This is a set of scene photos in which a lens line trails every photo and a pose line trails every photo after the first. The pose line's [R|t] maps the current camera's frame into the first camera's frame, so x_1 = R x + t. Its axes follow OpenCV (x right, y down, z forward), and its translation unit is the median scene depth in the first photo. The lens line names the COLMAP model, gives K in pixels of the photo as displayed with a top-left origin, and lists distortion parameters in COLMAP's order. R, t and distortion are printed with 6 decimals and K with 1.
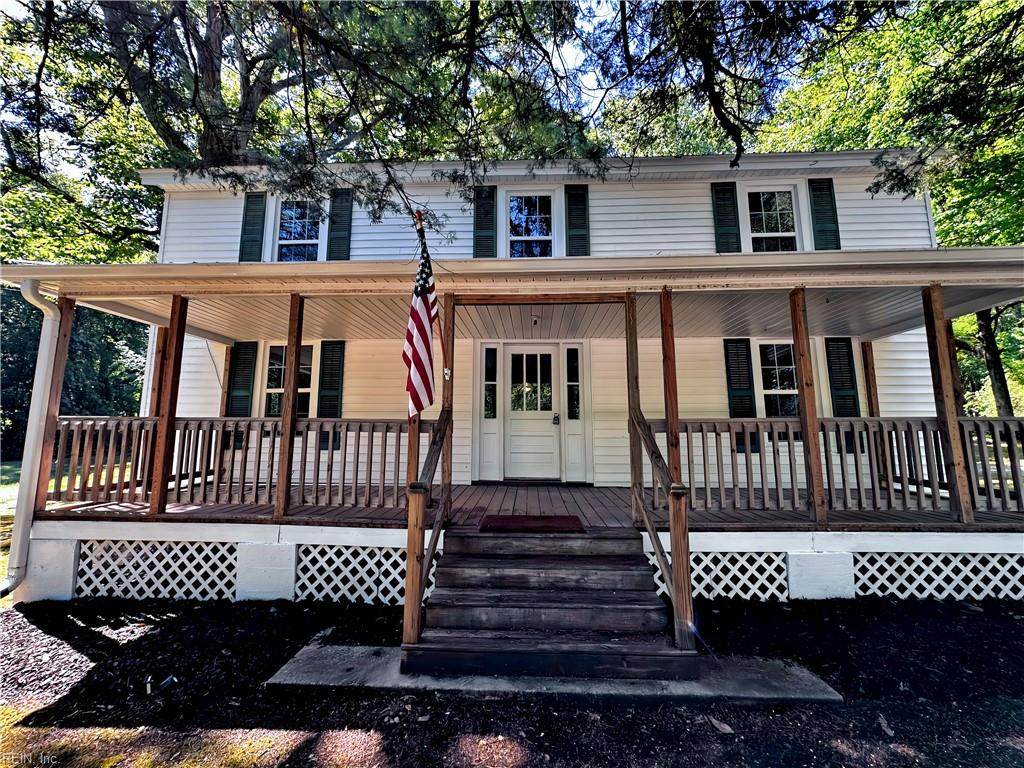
lens RADIAL K [[422.3, 0, 512.0], [0, 422.3, 384.0], [0, 0, 1]] dist [0.000607, 0.000061]
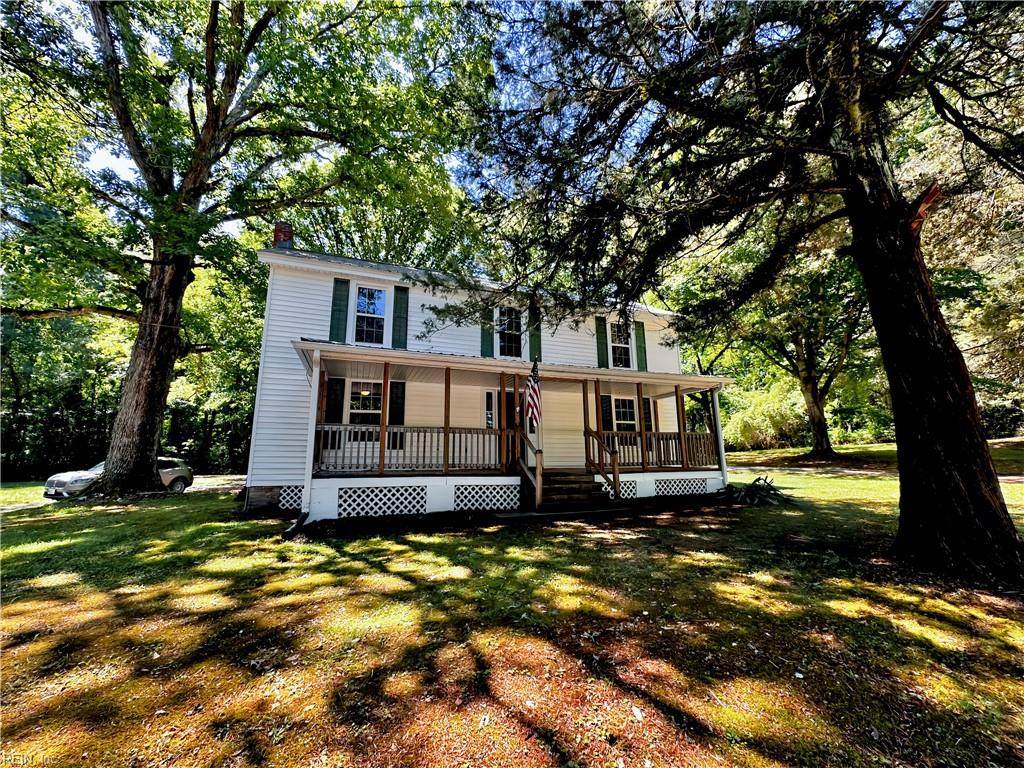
lens RADIAL K [[408.7, 0, 512.0], [0, 408.7, 384.0], [0, 0, 1]] dist [0.000605, 0.000144]
pose [[0.916873, 0.065174, 0.393823, -1.089571], [-0.044124, 0.997083, -0.062282, -0.022966], [-0.396733, 0.039728, 0.917074, -1.055296]]
